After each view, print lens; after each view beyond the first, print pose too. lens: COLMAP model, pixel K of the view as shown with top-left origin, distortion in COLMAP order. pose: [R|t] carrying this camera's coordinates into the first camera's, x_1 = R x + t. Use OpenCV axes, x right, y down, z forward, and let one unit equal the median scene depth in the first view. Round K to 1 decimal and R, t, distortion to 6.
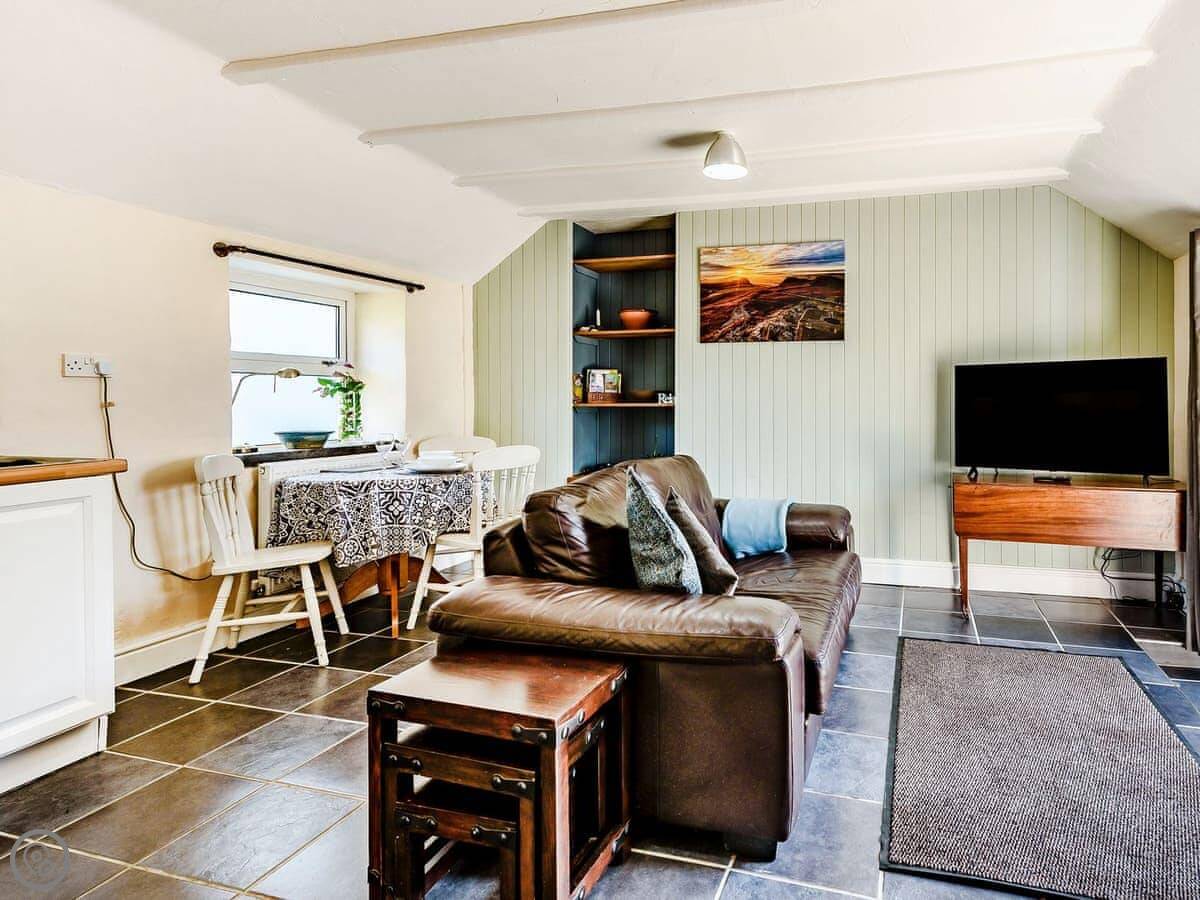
lens RADIAL K [[634.6, 0, 746.8], [0, 634.6, 395.7], [0, 0, 1]] dist [0.001767, -0.000771]
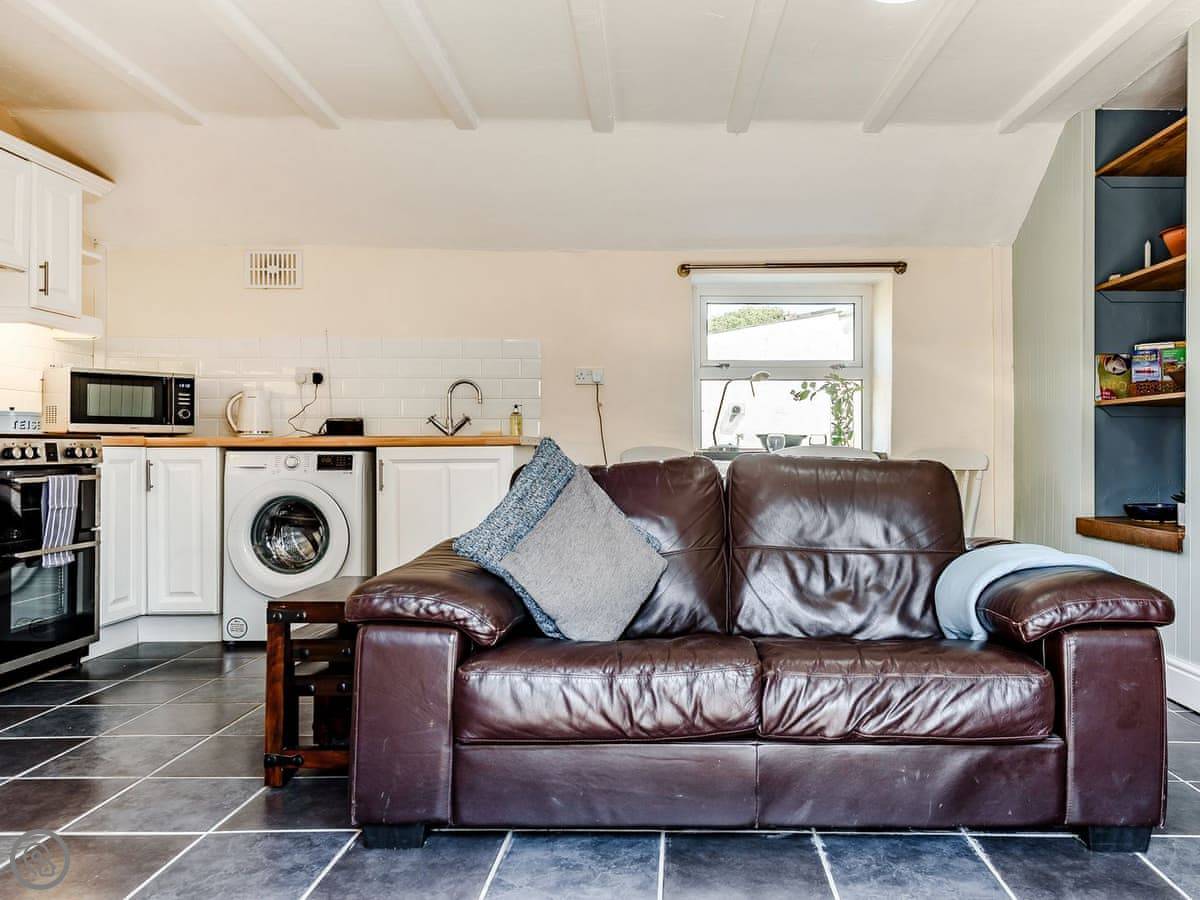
lens RADIAL K [[916.4, 0, 697.2], [0, 916.4, 441.7], [0, 0, 1]] dist [0.020352, -0.011234]
pose [[0.263392, -0.004204, -0.964680, 0.729692], [0.002095, 0.999991, -0.003786, 0.080830], [0.964687, -0.001024, 0.263398, 0.561741]]
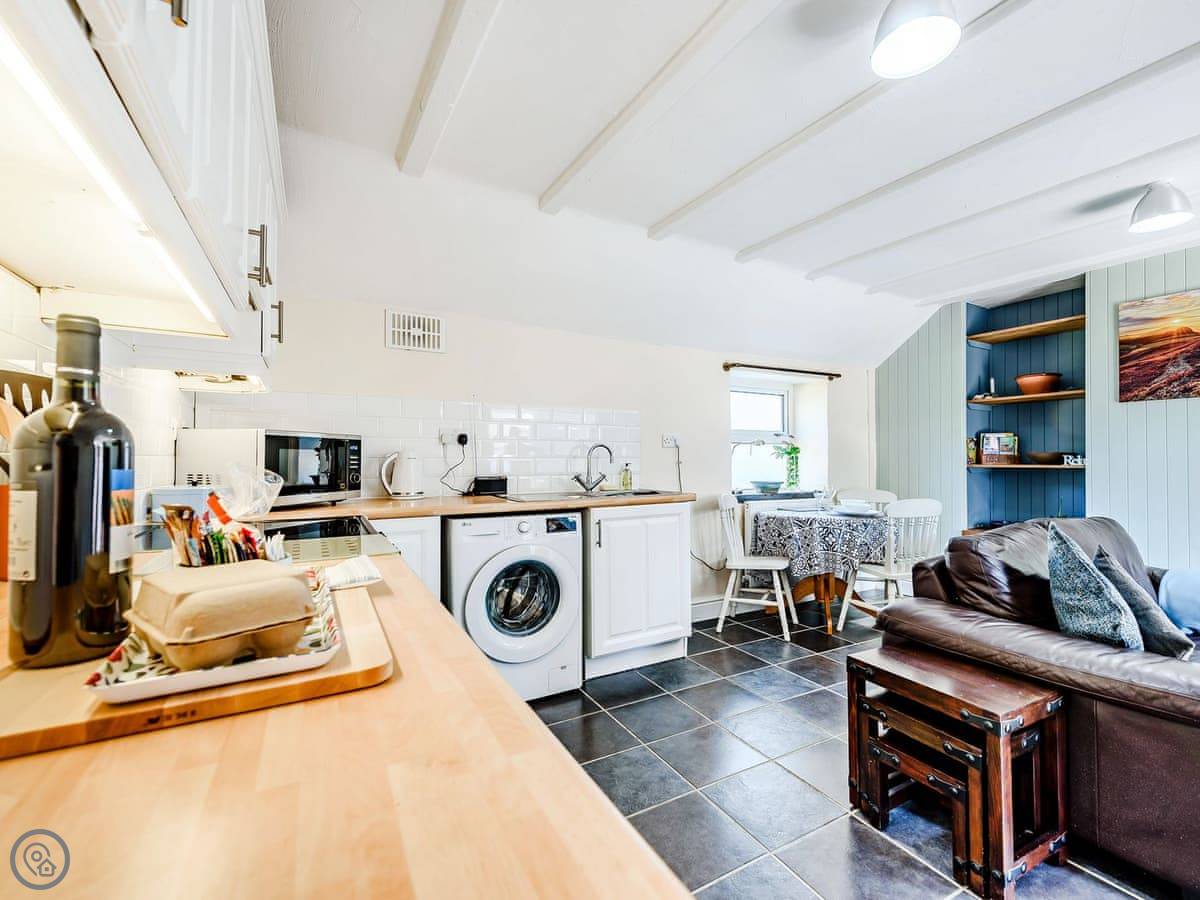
lens RADIAL K [[538.2, 0, 650.9], [0, 538.2, 451.3], [0, 0, 1]] dist [0.018507, -0.008235]
pose [[0.720040, -0.007364, -0.693893, -0.019380], [0.000218, 0.999946, -0.010385, -0.001526], [0.693932, 0.007326, 0.720003, -0.108115]]
